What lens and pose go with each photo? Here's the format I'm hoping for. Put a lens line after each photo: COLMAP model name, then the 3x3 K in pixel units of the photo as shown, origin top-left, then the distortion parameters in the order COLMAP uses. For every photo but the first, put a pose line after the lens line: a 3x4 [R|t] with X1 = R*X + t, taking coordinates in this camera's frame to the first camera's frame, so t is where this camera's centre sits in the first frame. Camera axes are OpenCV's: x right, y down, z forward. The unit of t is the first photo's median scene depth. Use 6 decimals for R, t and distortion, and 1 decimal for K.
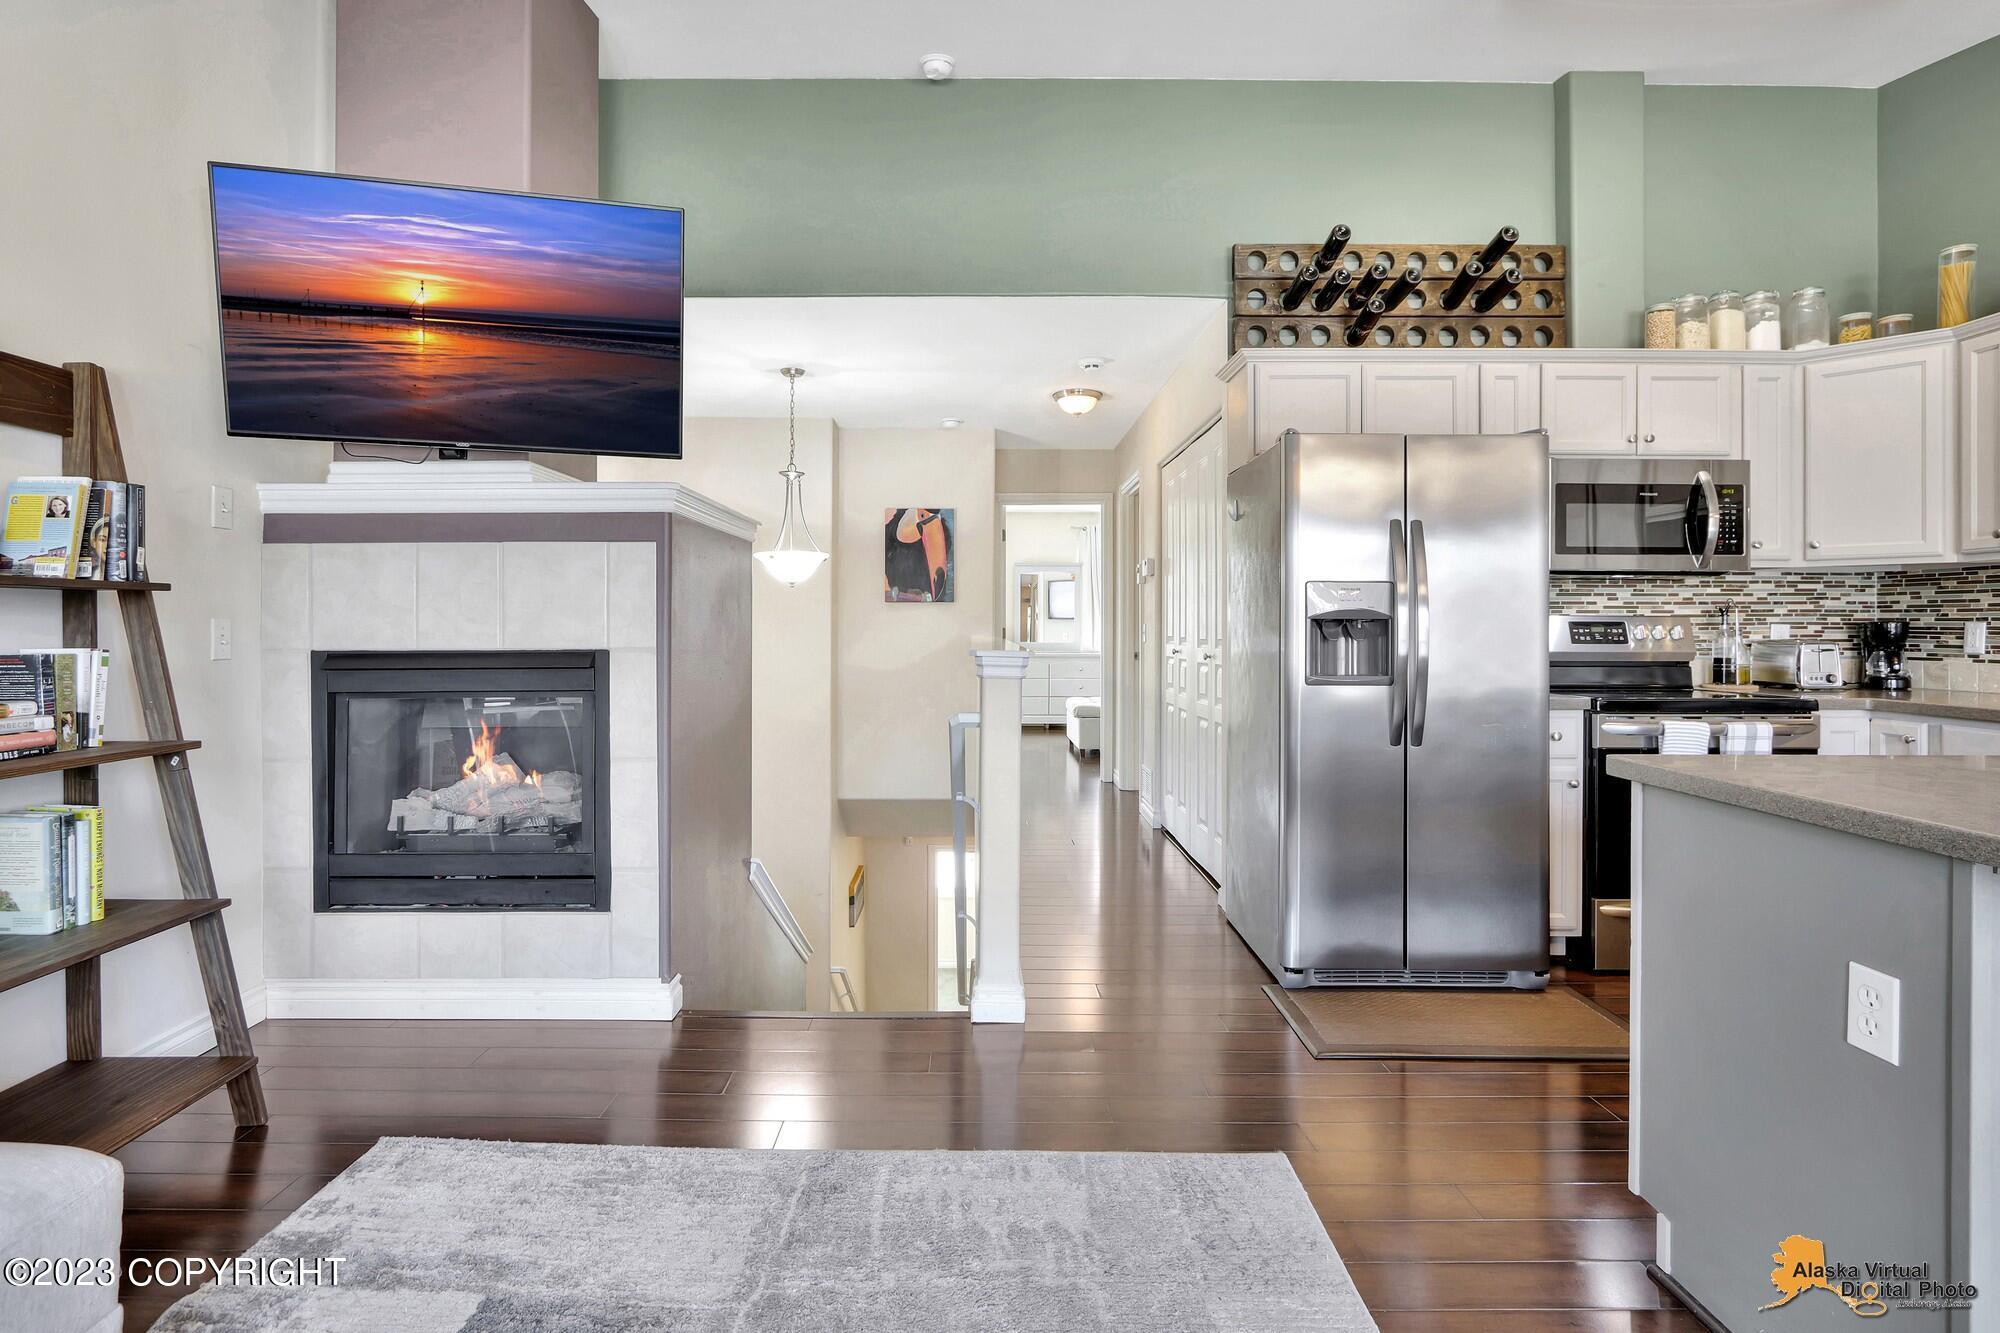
lens RADIAL K [[981.4, 0, 951.5], [0, 981.4, 634.5], [0, 0, 1]] dist [-0.000750, 0.000350]
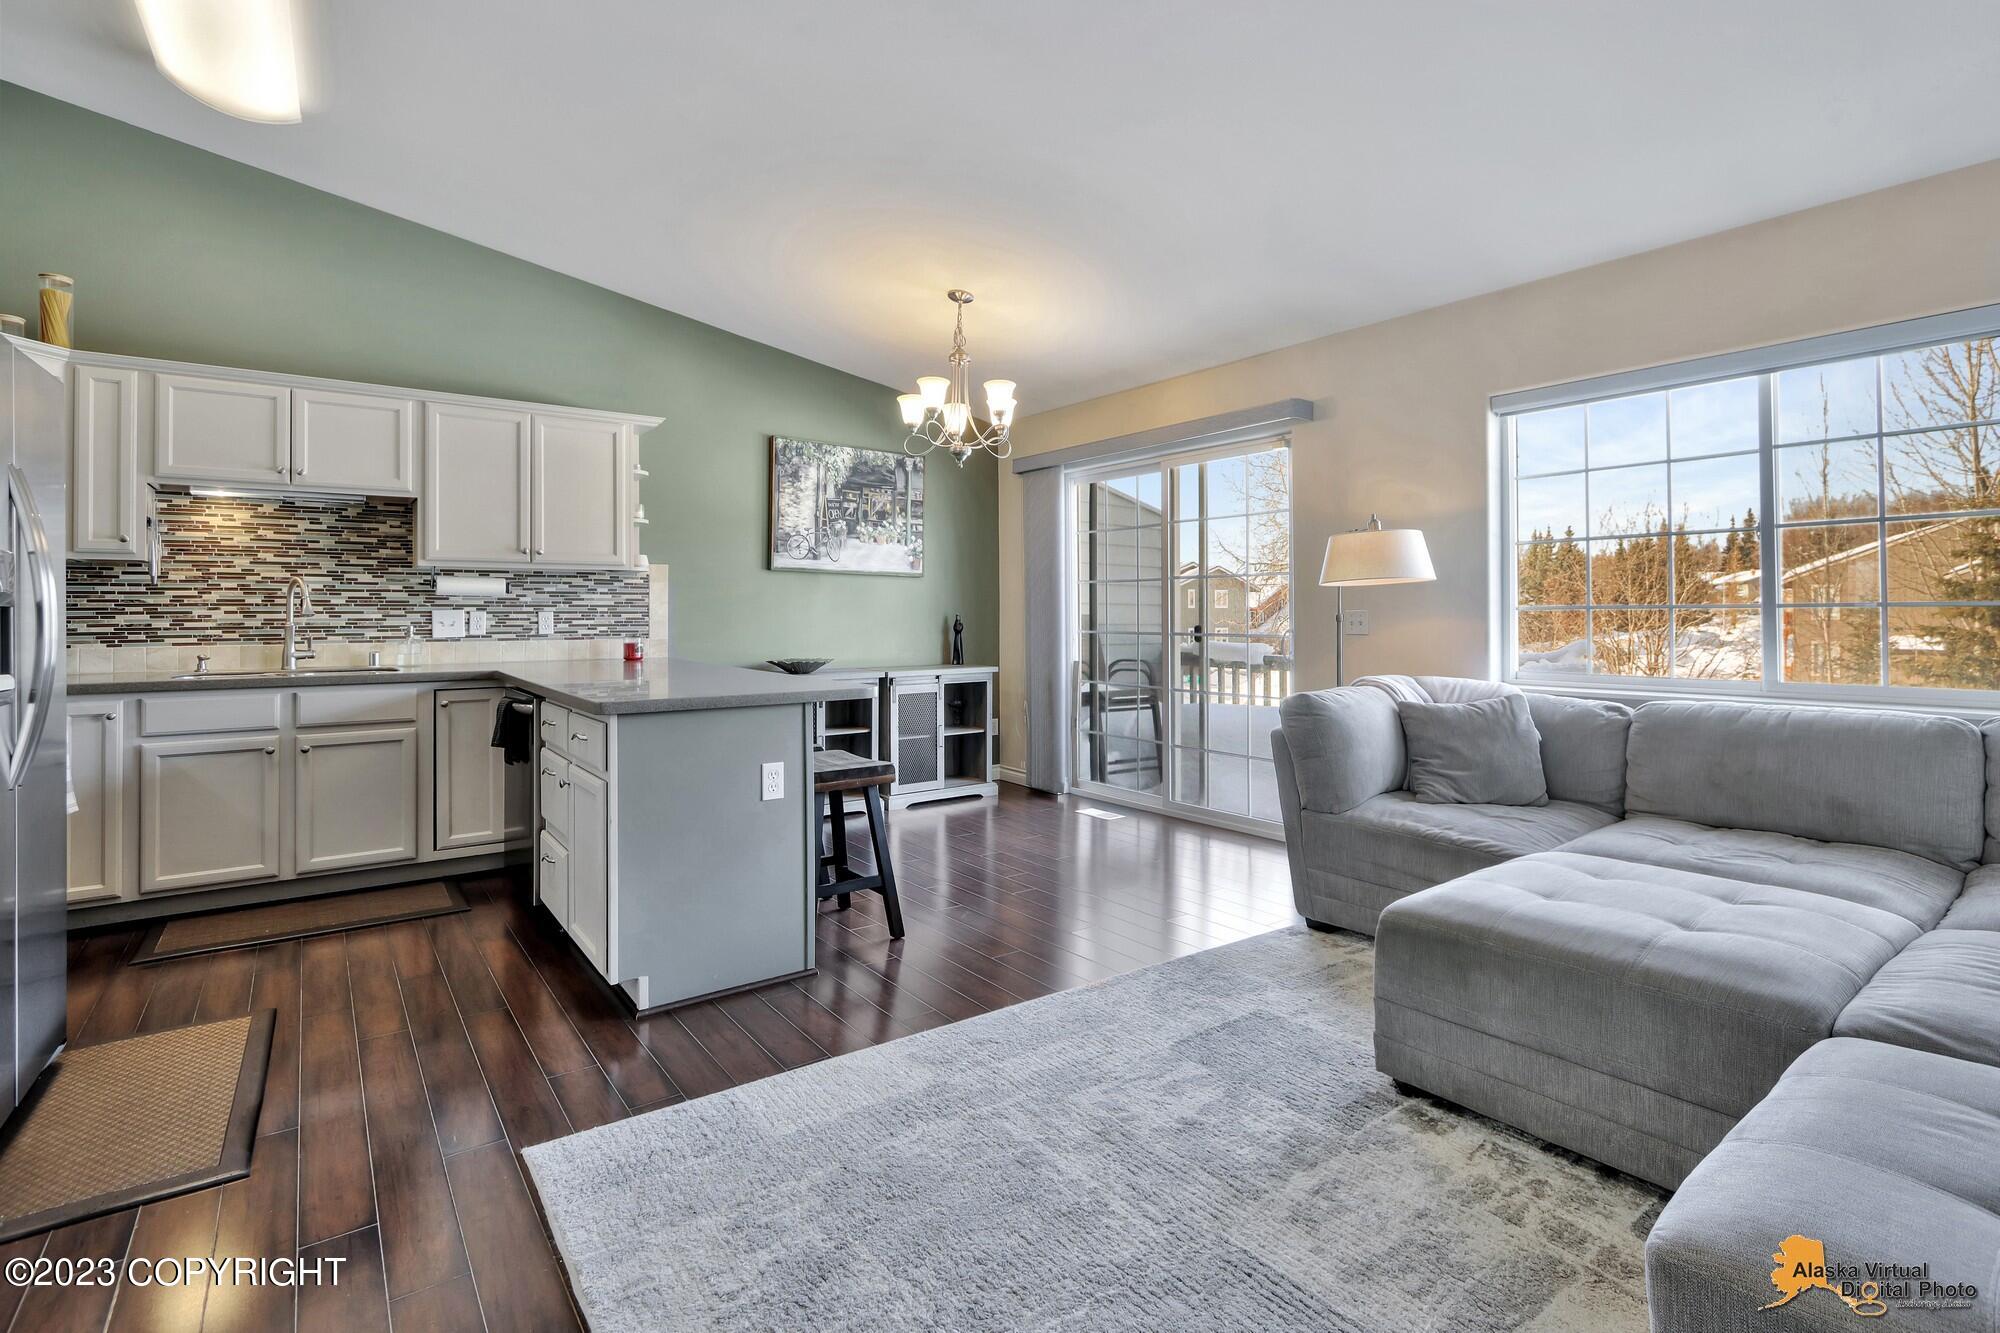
lens RADIAL K [[946.1, 0, 1004.6], [0, 946.1, 606.0], [0, 0, 1]] dist [0.011309, -0.011216]
pose [[-0.604362, 0.005476, 0.796691, -0.451799], [0.010229, 0.999947, 0.000887, -0.008676], [-0.796644, 0.008685, -0.604386, 0.746657]]
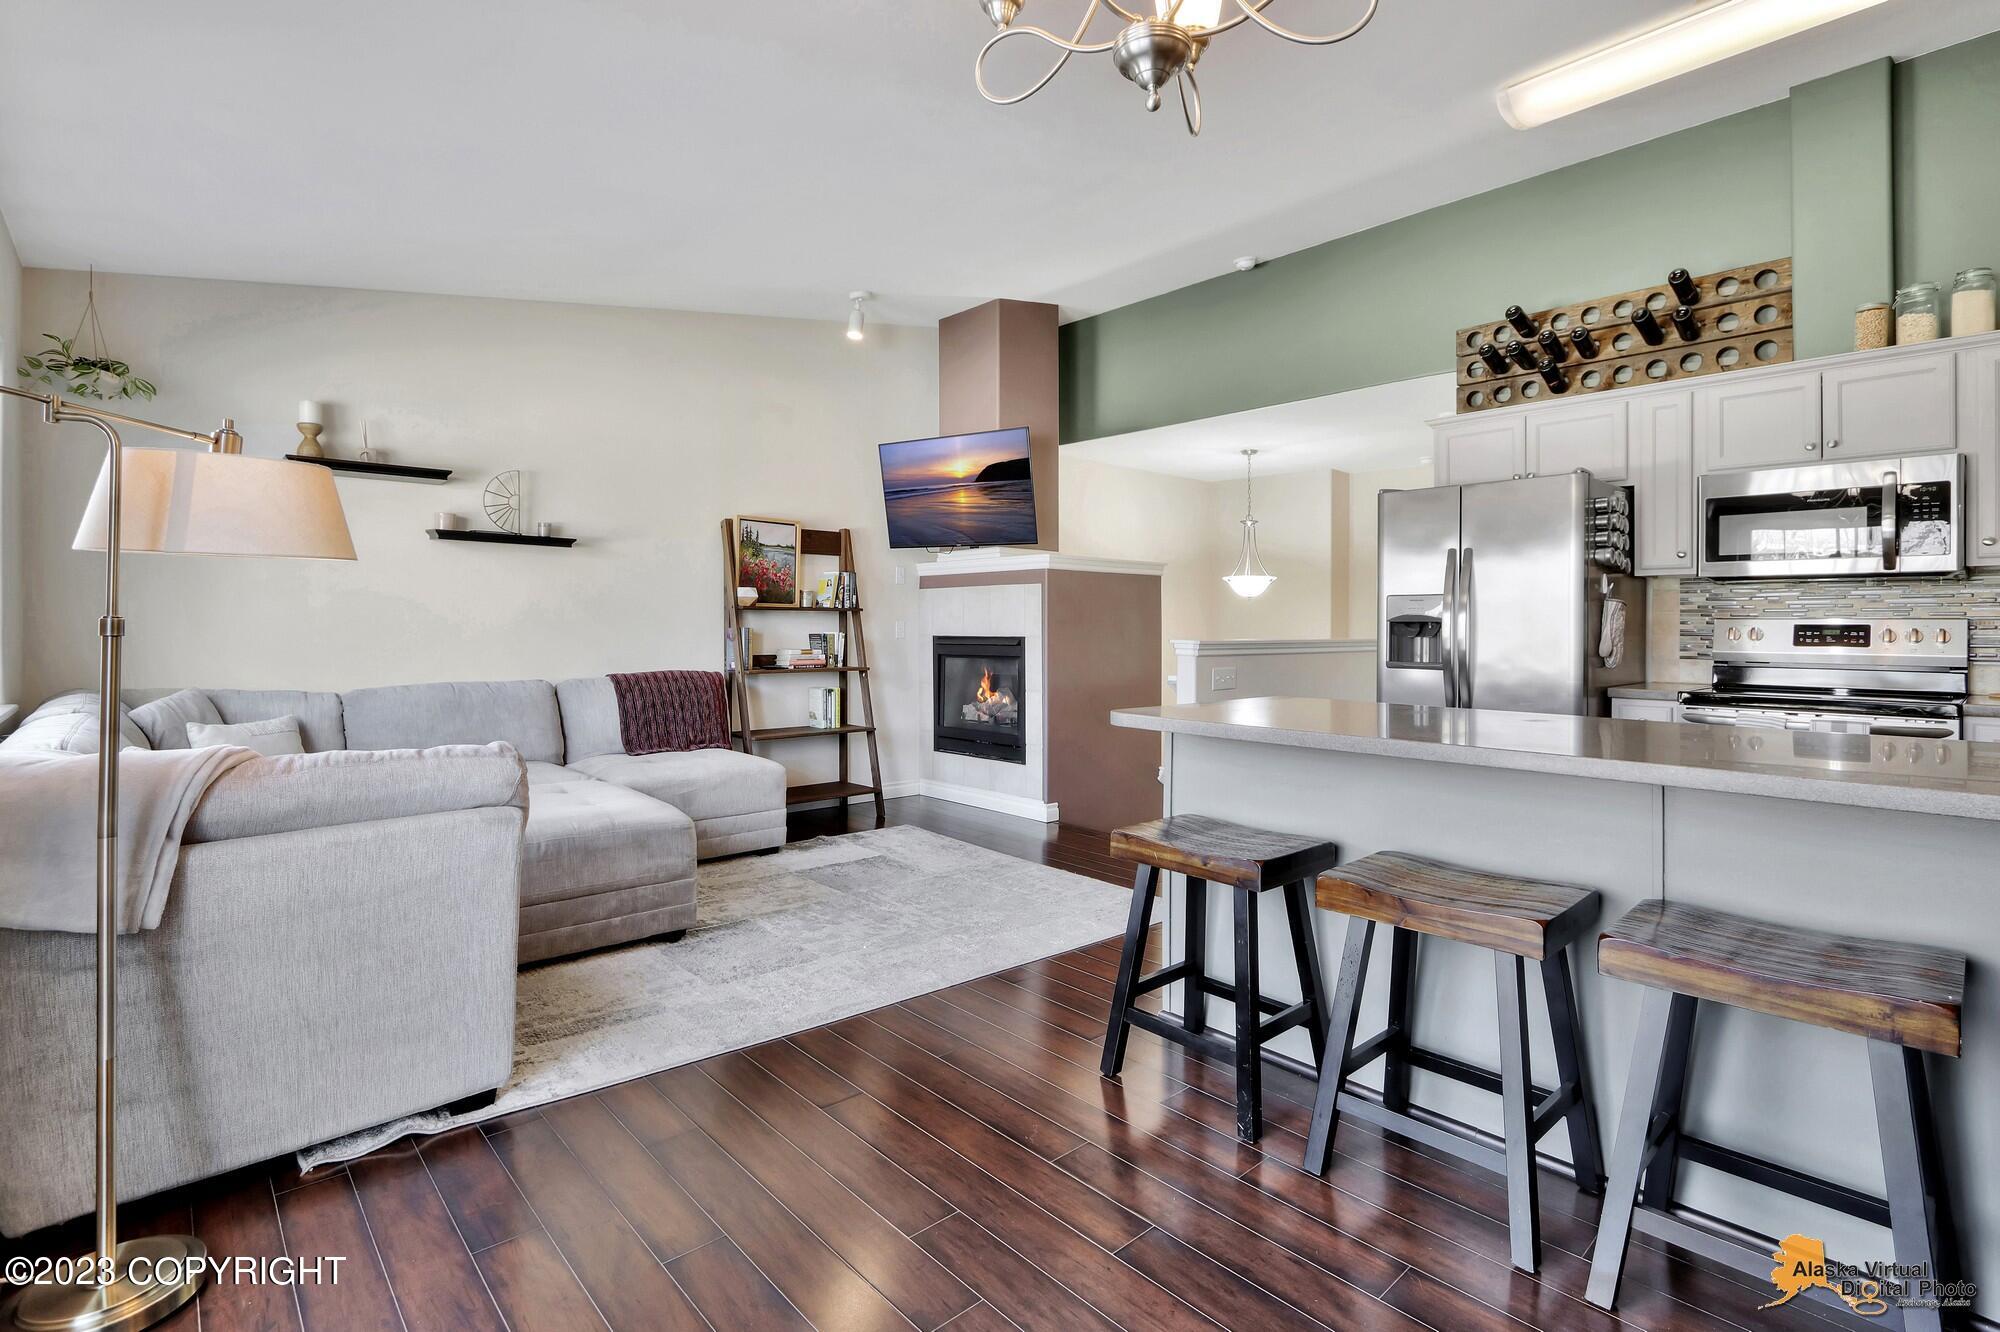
lens RADIAL K [[958.2, 0, 1000.0], [0, 958.2, 666.0], [0, 0, 1]] dist [-0.000906, 0.000010]
pose [[0.678458, 0.033319, -0.733883, 0.892689], [-0.013188, 0.999362, 0.033180, 0.009078], [0.734521, -0.012833, 0.678465, -0.325539]]
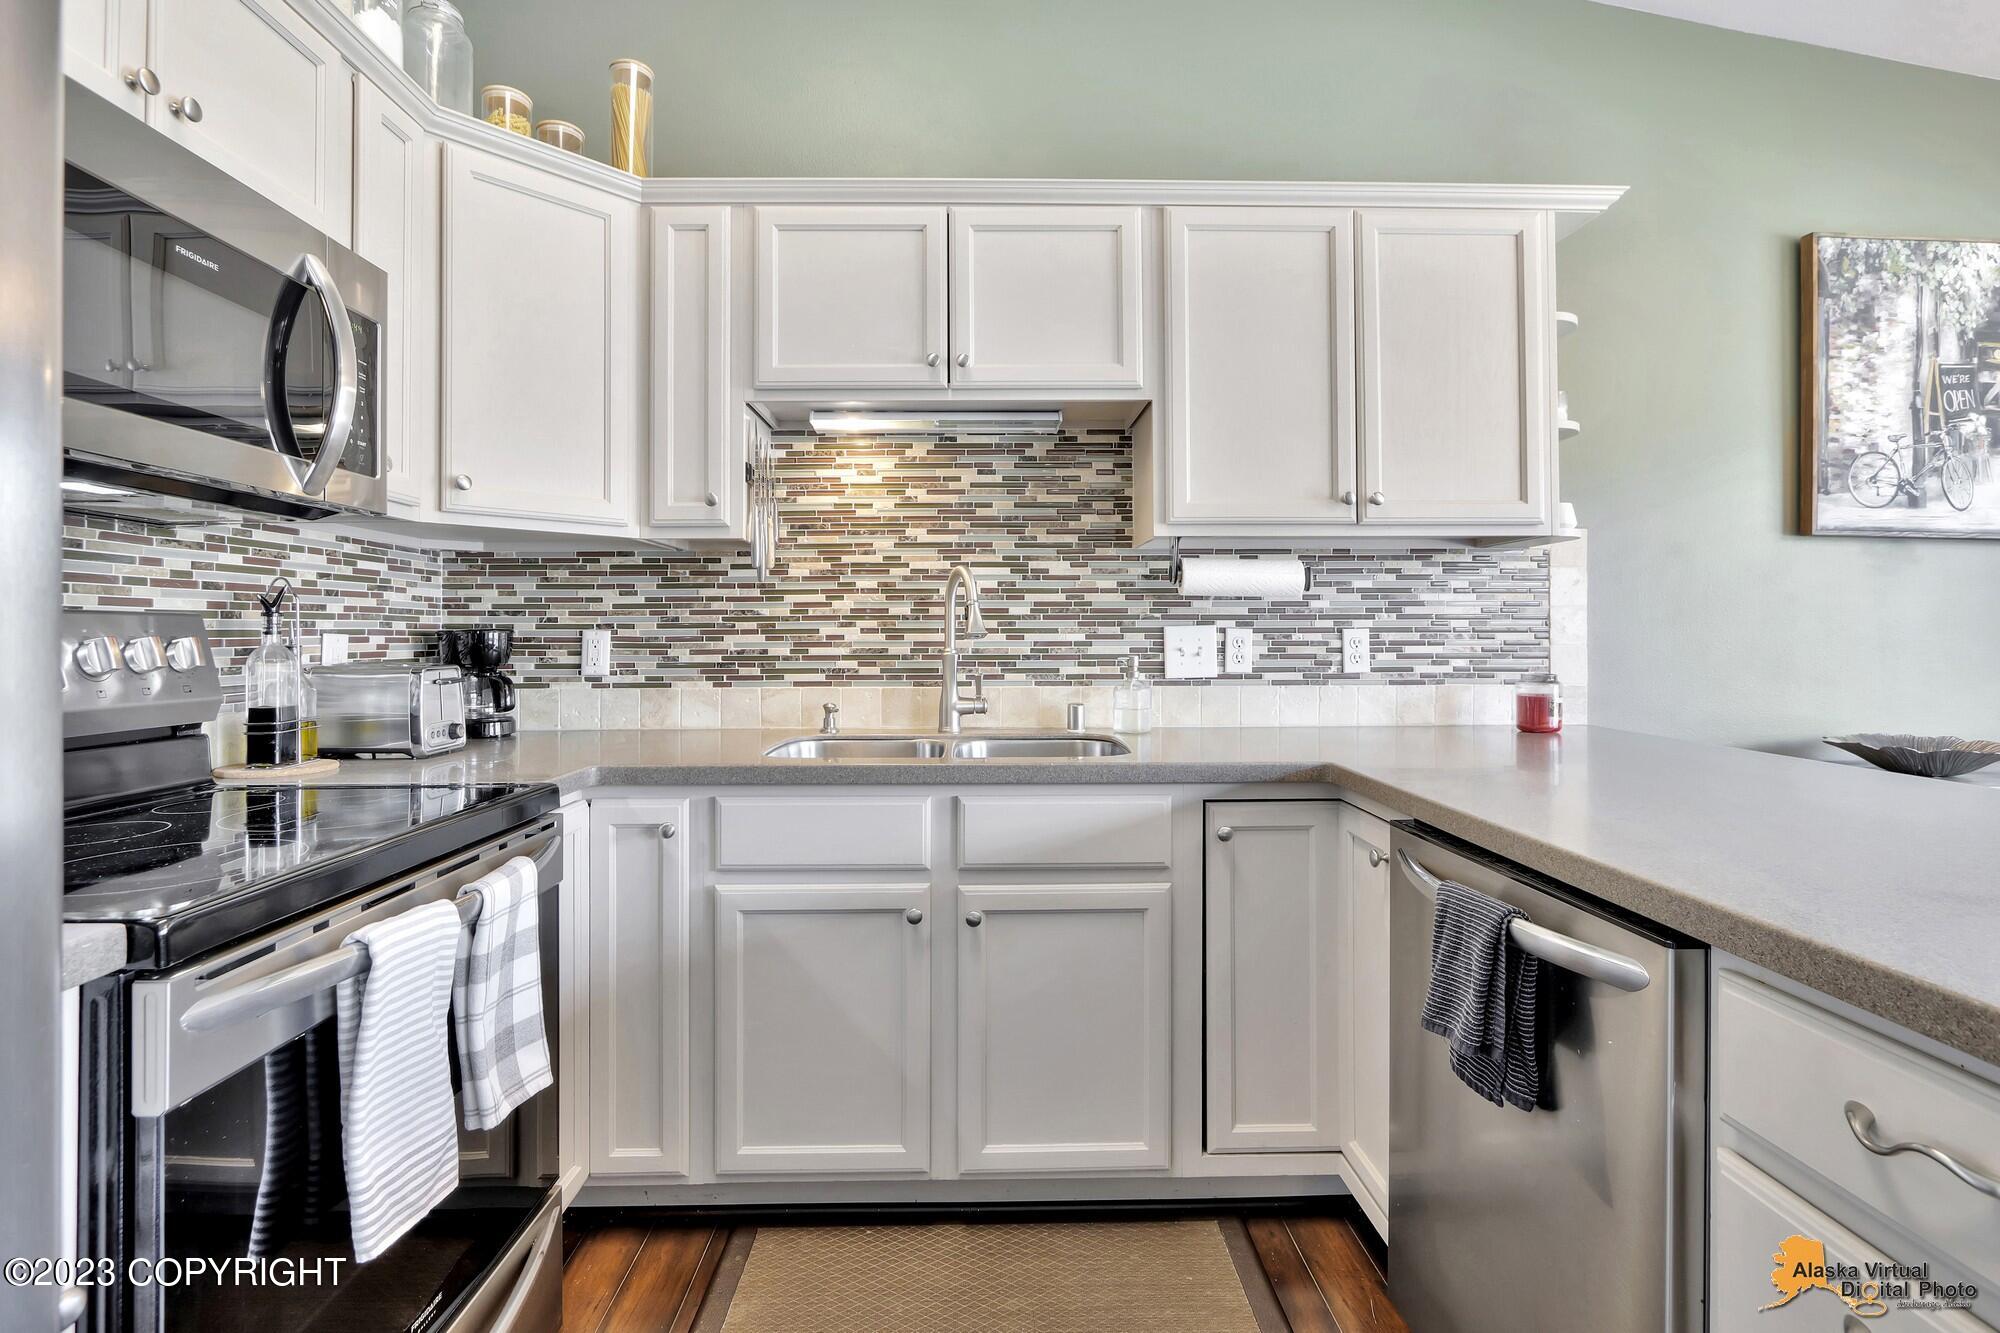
lens RADIAL K [[906.1, 0, 1014.4], [0, 906.1, 624.0], [0, 0, 1]] dist [-0.012146, -0.000086]
pose [[-0.060899, 0.012208, 0.998069, 0.378244], [0.014365, 0.999832, -0.011353, -0.005476], [-0.998041, 0.013645, -0.061064, 0.735569]]
